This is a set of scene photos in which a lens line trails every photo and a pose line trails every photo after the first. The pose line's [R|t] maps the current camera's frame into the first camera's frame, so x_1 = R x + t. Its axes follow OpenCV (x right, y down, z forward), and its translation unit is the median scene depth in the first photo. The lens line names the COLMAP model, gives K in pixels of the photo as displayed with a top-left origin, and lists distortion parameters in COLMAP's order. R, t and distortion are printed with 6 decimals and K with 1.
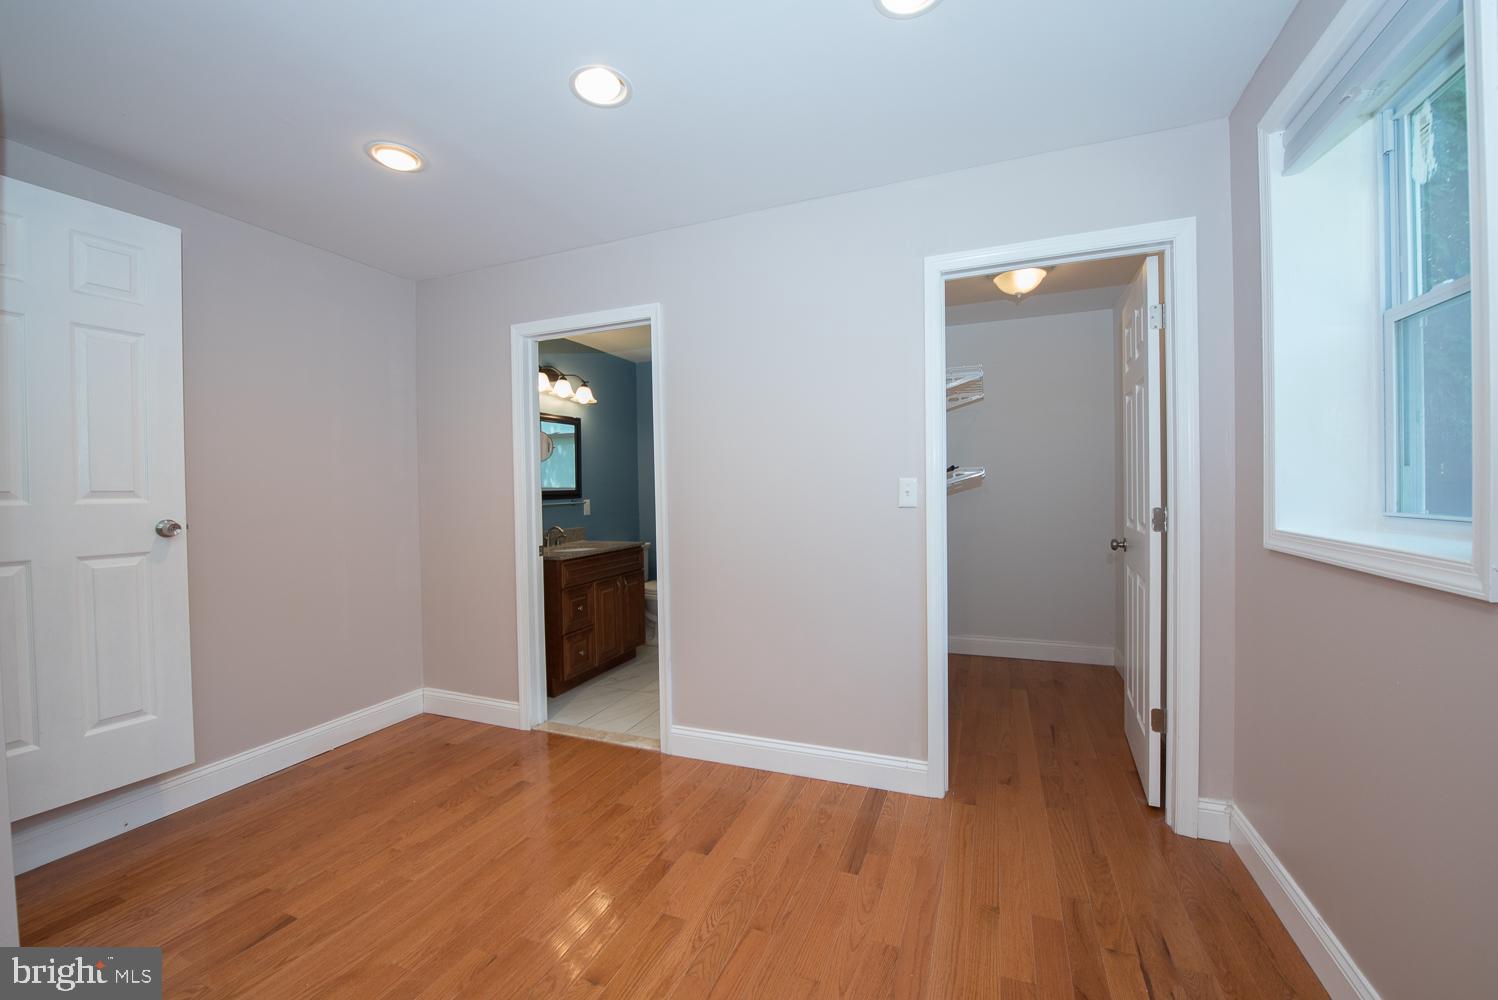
lens RADIAL K [[596.0, 0, 745.9], [0, 596.0, 498.6], [0, 0, 1]] dist [-0.008995, -0.000307]
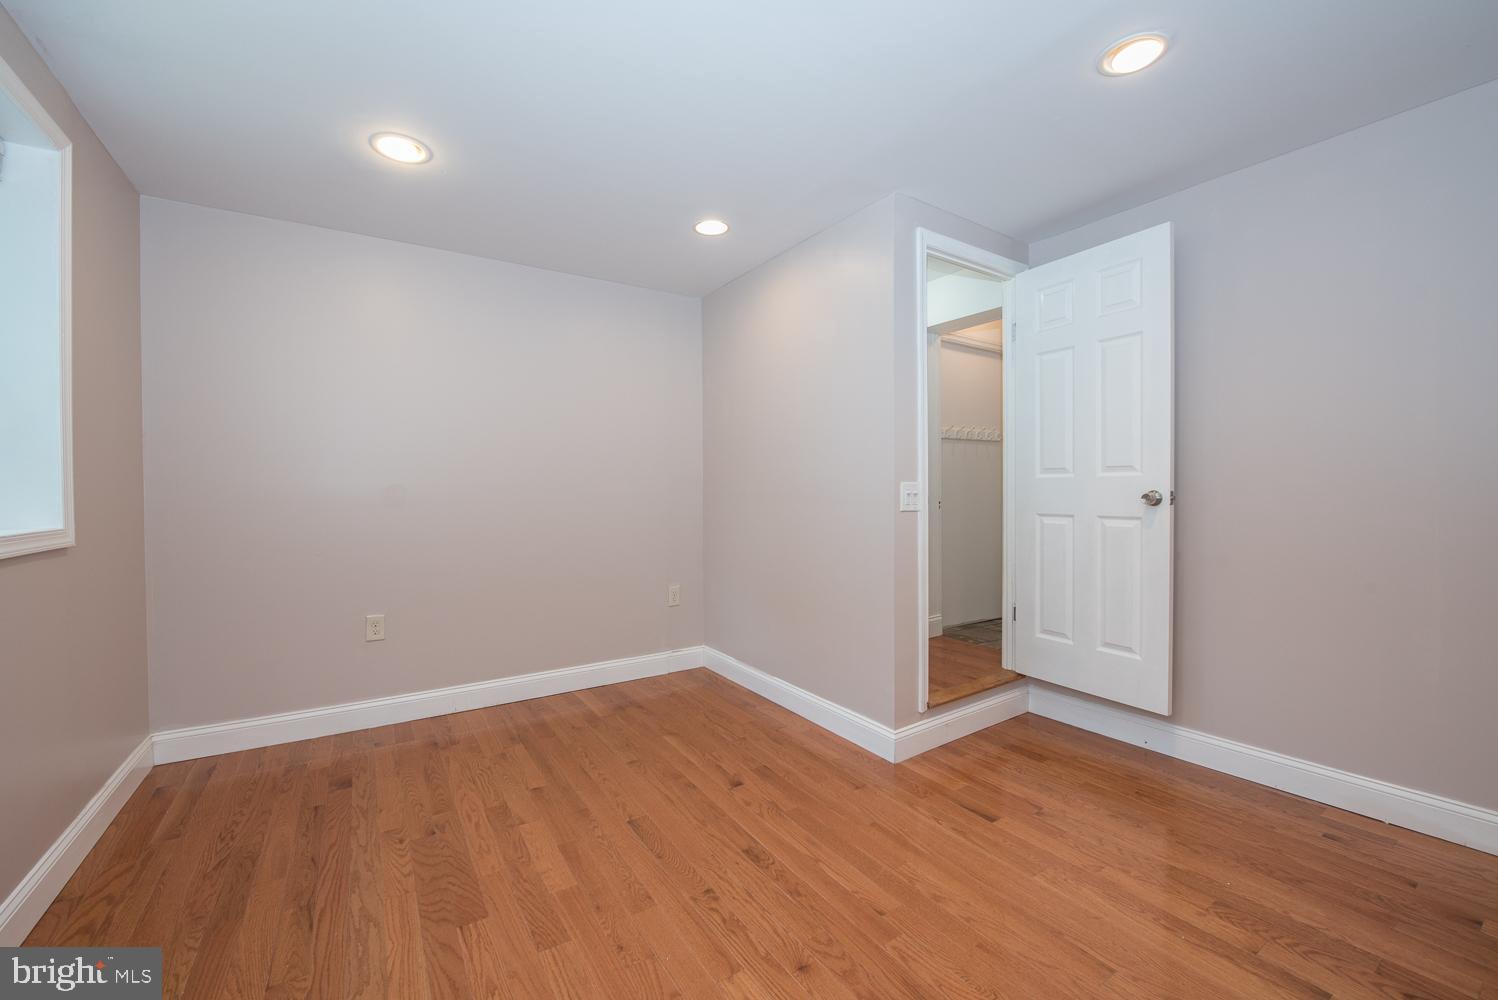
lens RADIAL K [[596.0, 0, 741.6], [0, 596.0, 493.4], [0, 0, 1]] dist [-0.008995, -0.000307]
pose [[-0.558953, 0.029836, -0.828662, 0.442429], [0.011525, 0.999535, 0.028214, 0.000295], [0.829119, 0.006220, -0.559037, 1.083496]]
